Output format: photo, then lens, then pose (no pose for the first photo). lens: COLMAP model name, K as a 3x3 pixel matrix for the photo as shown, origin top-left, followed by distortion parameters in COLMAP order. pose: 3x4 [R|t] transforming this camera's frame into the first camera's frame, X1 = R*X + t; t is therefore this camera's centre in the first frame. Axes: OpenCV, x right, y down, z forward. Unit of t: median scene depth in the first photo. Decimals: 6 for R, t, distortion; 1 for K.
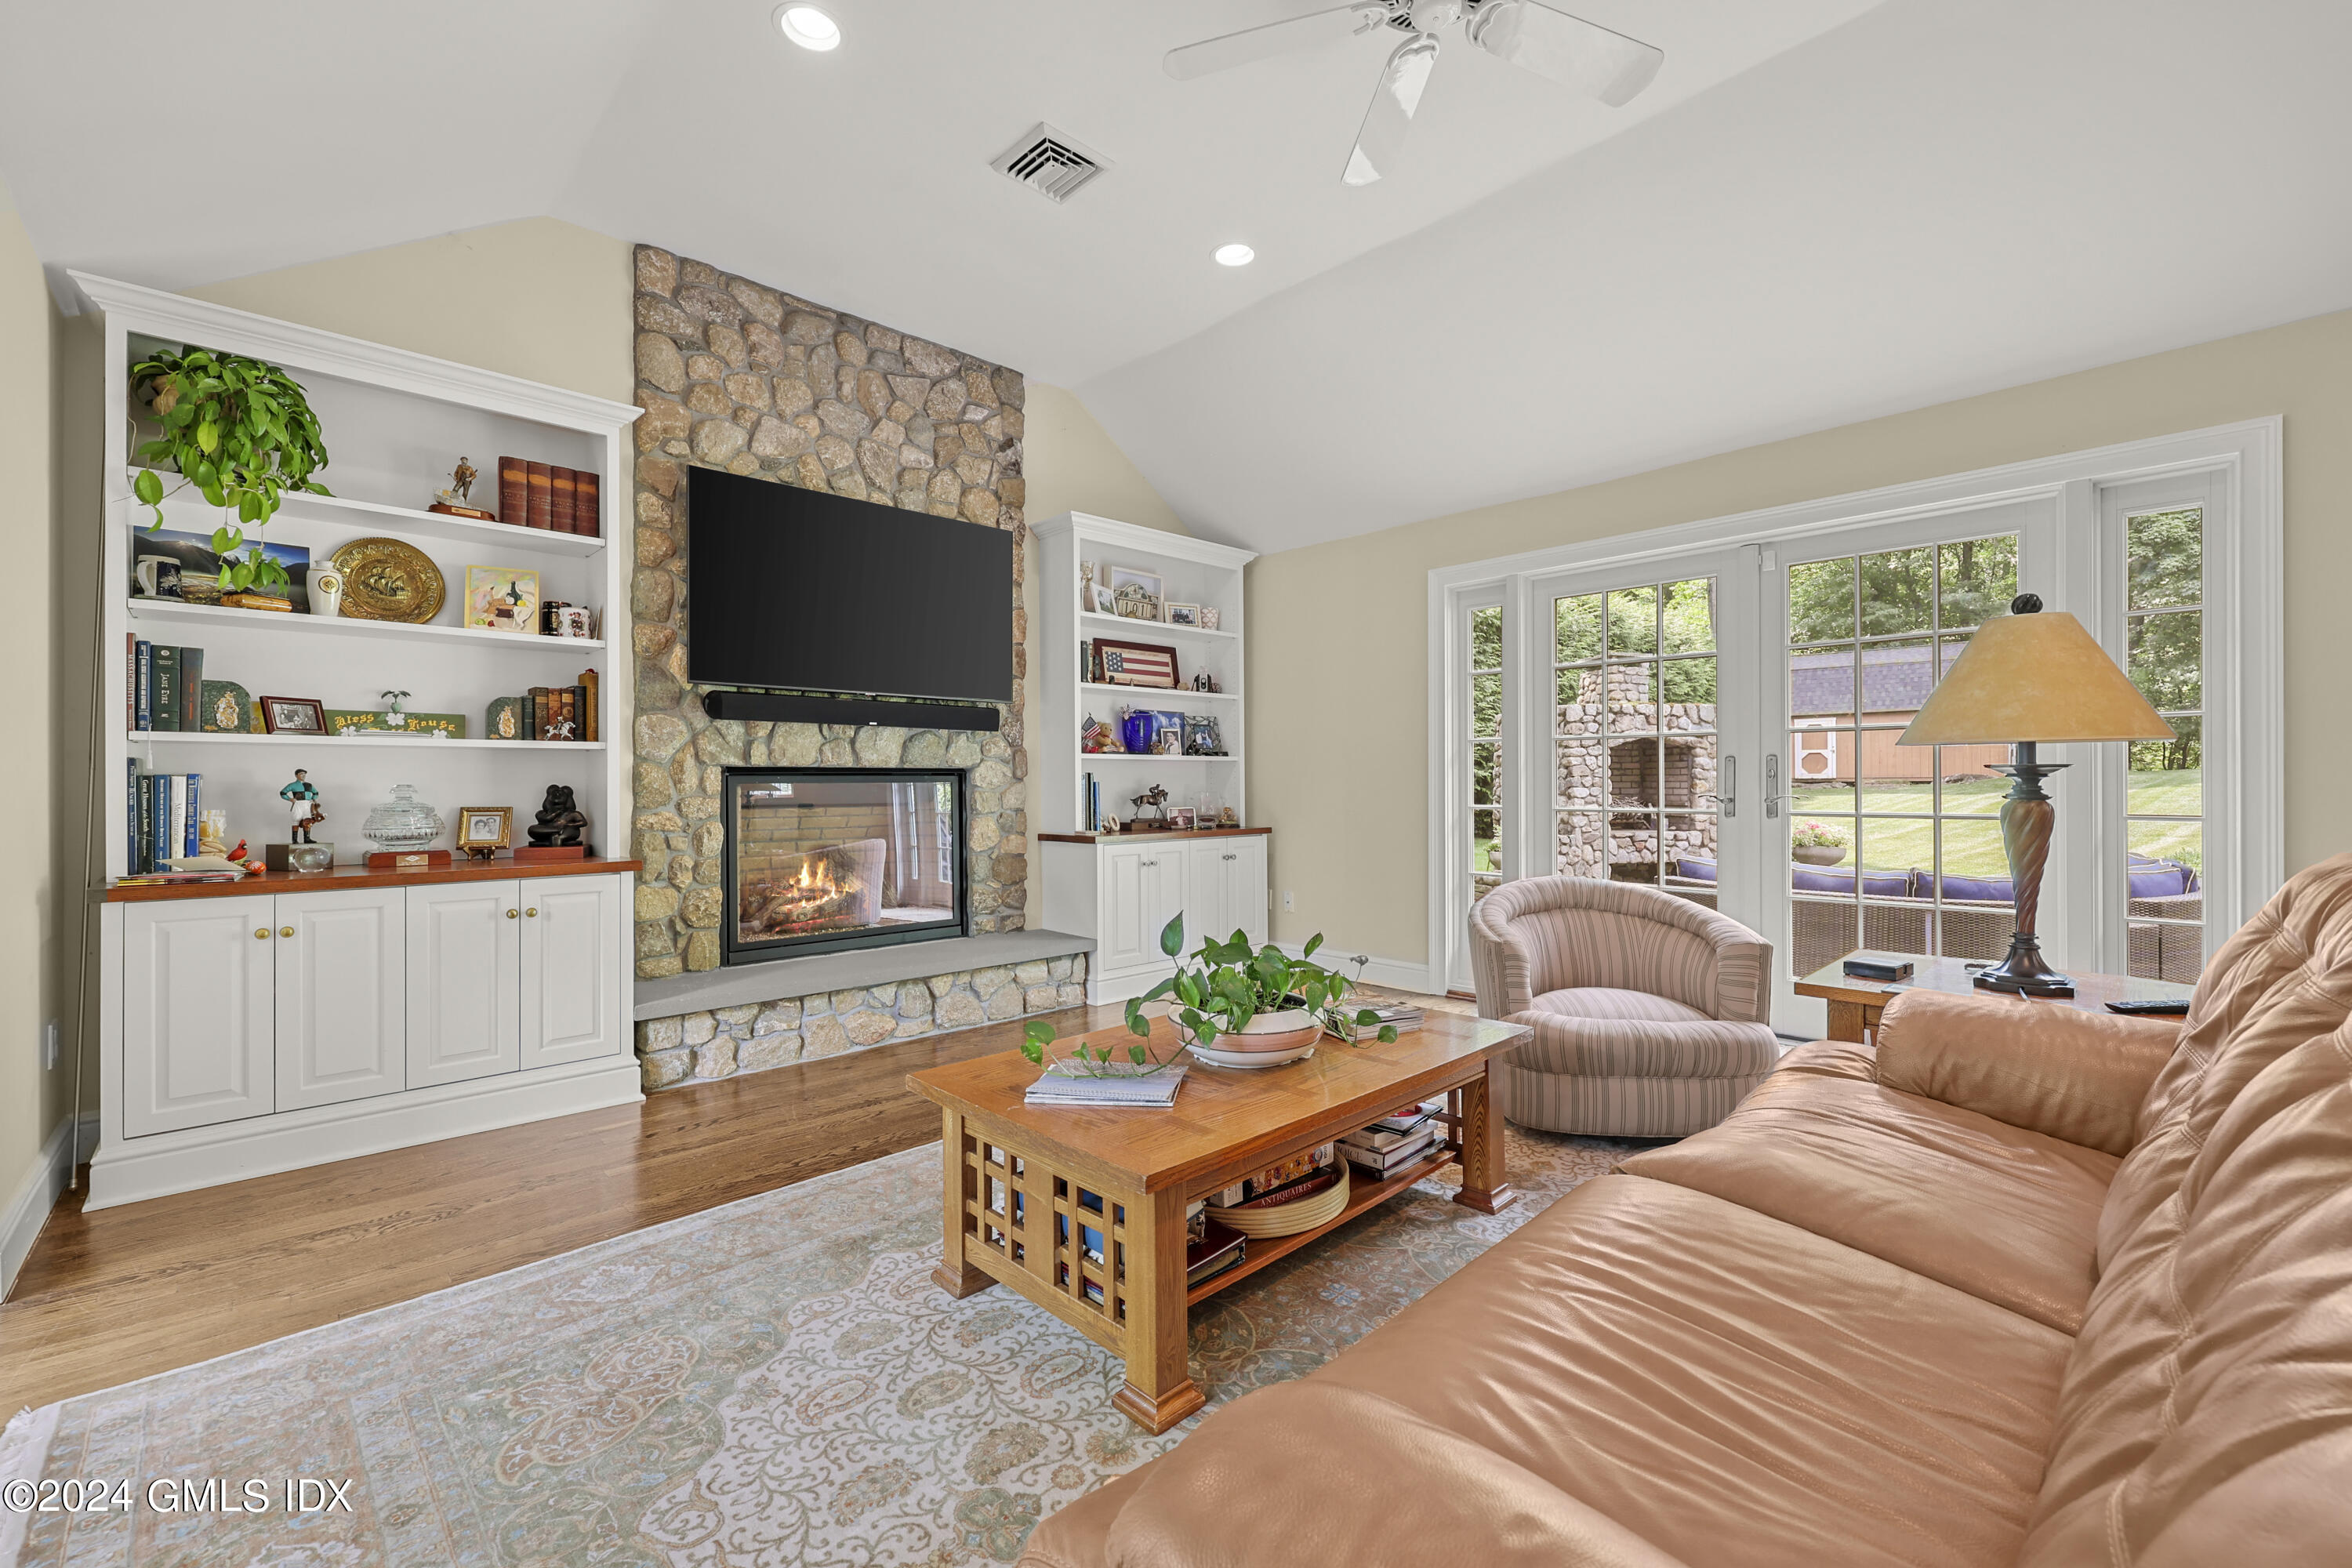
lens RADIAL K [[971.7, 0, 1173.1], [0, 971.7, 786.8], [0, 0, 1]] dist [0.004831, -0.000304]
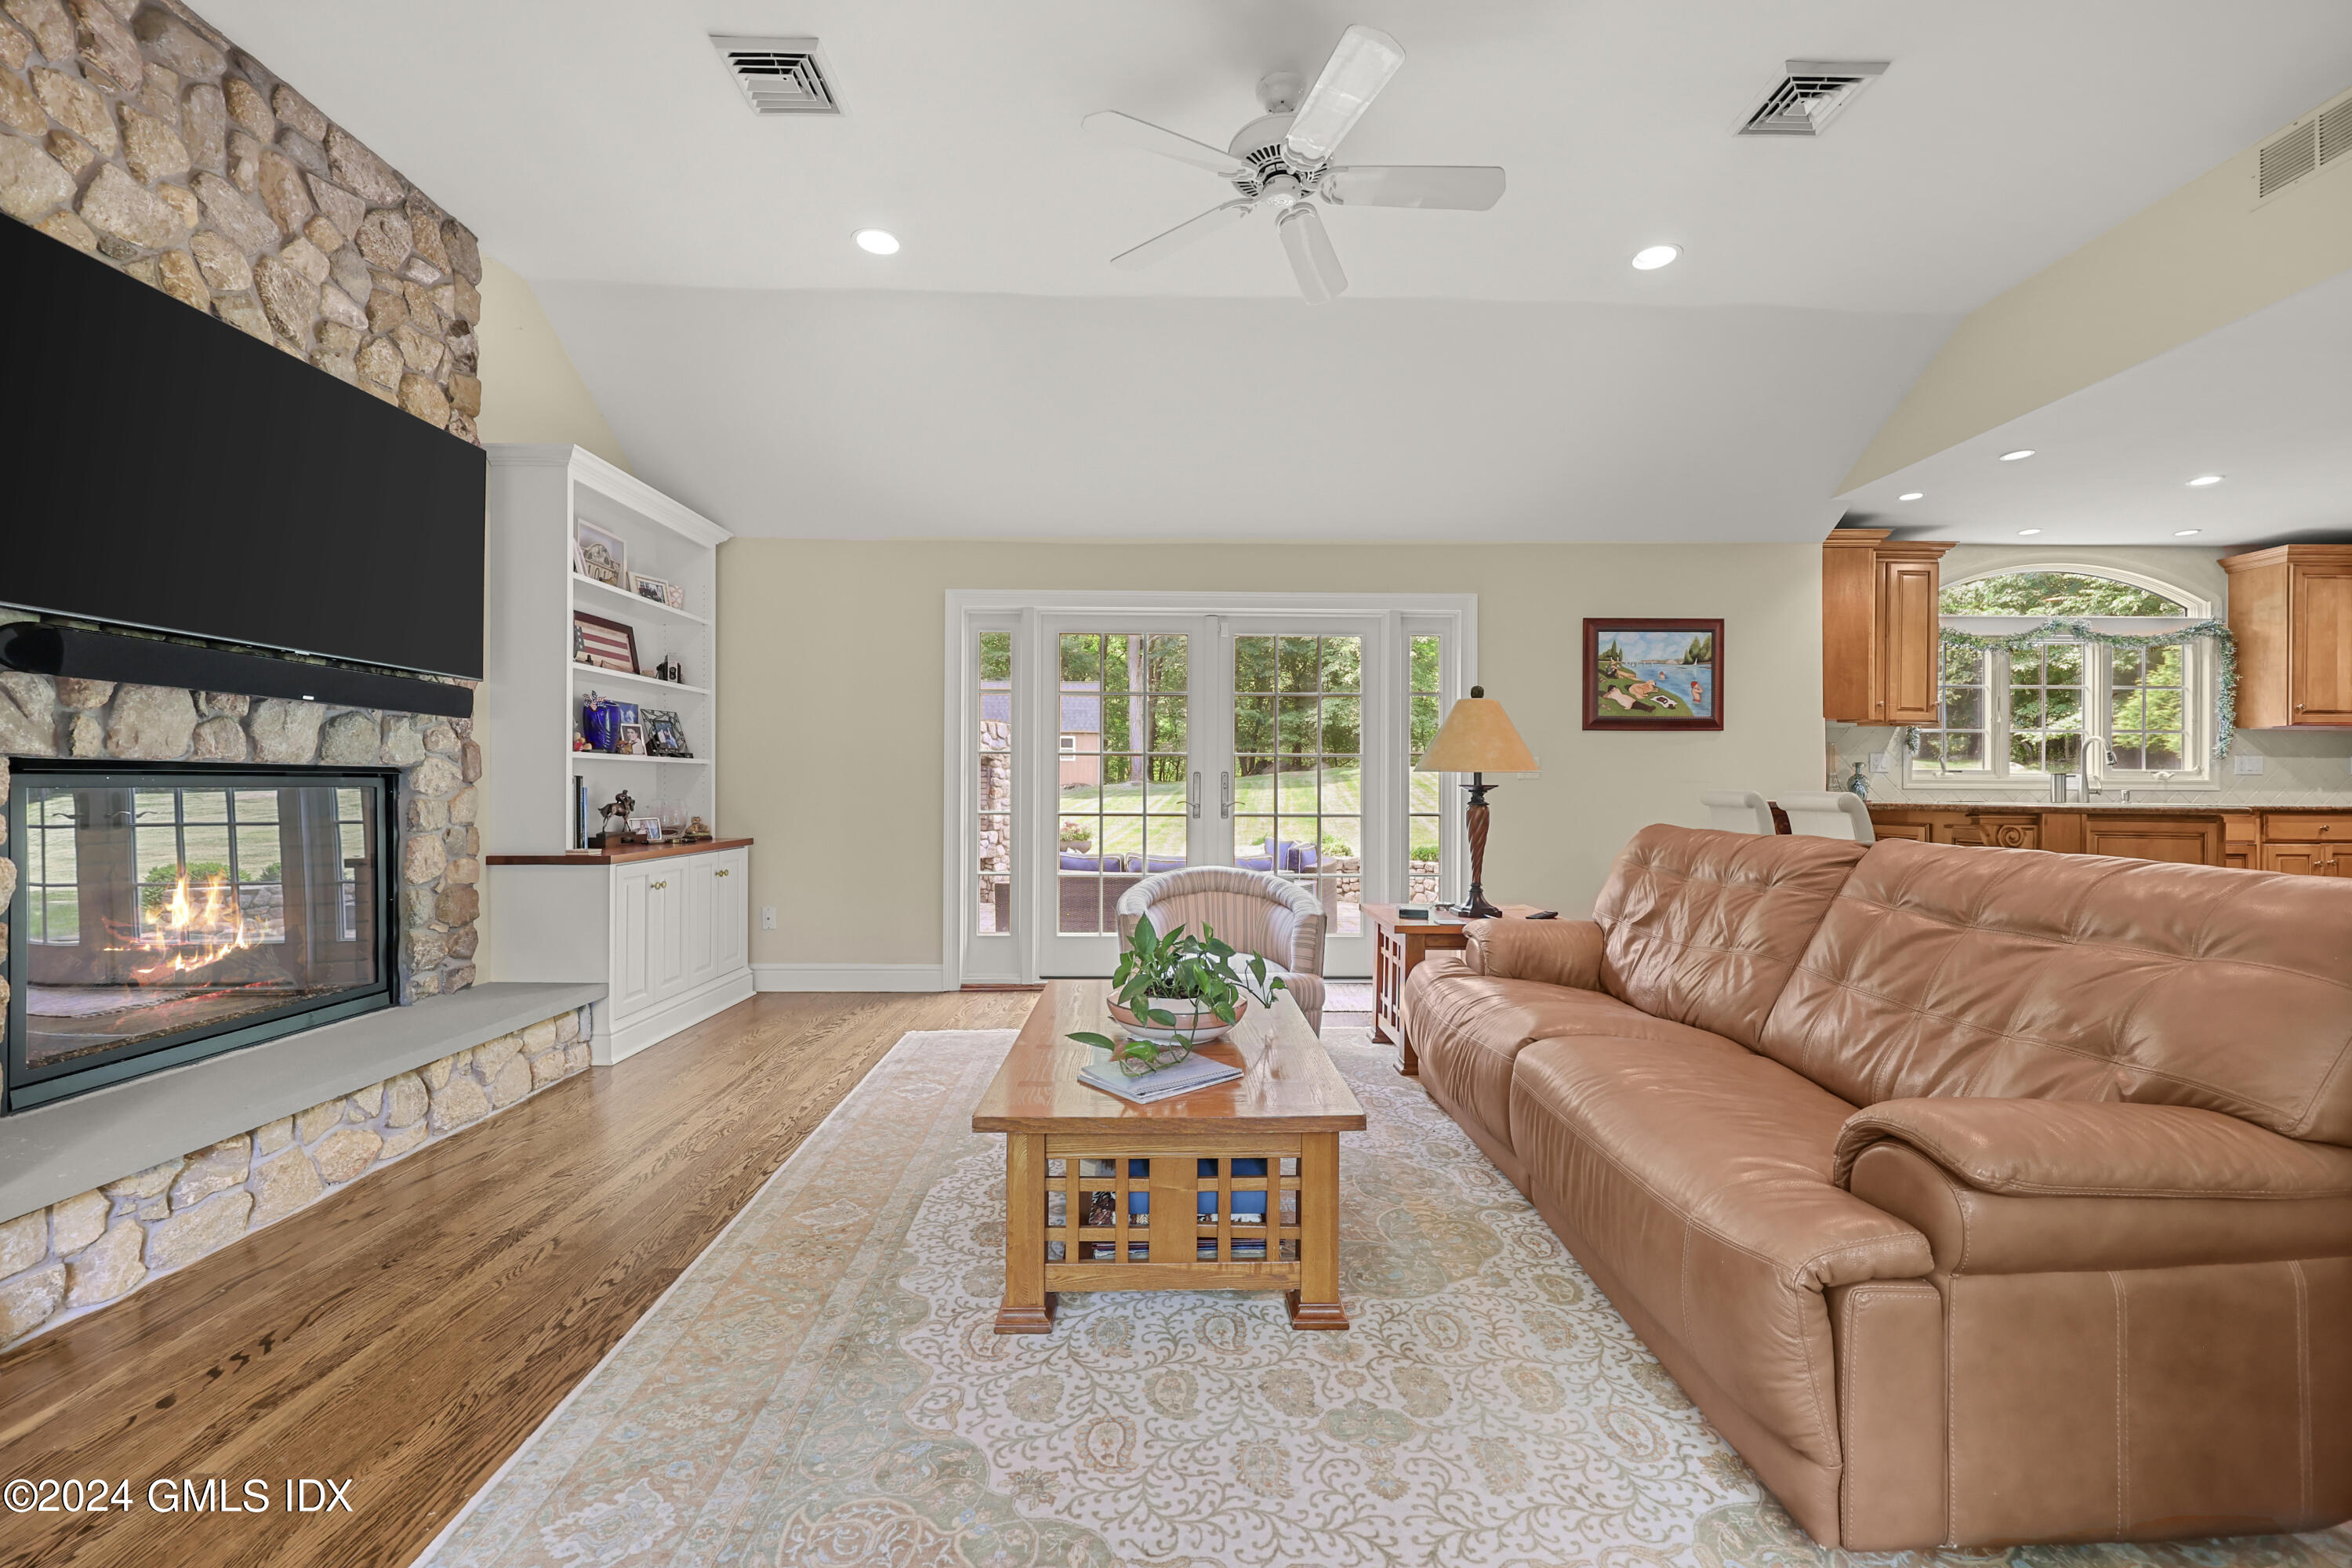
lens RADIAL K [[971.7, 0, 1169.3], [0, 971.7, 785.7], [0, 0, 1]] dist [0.004831, -0.000304]
pose [[0.678243, 0.008105, 0.734793, -0.365028], [-0.004563, 0.999966, -0.006818, -0.003437], [-0.734824, 0.001271, 0.678257, 0.111946]]
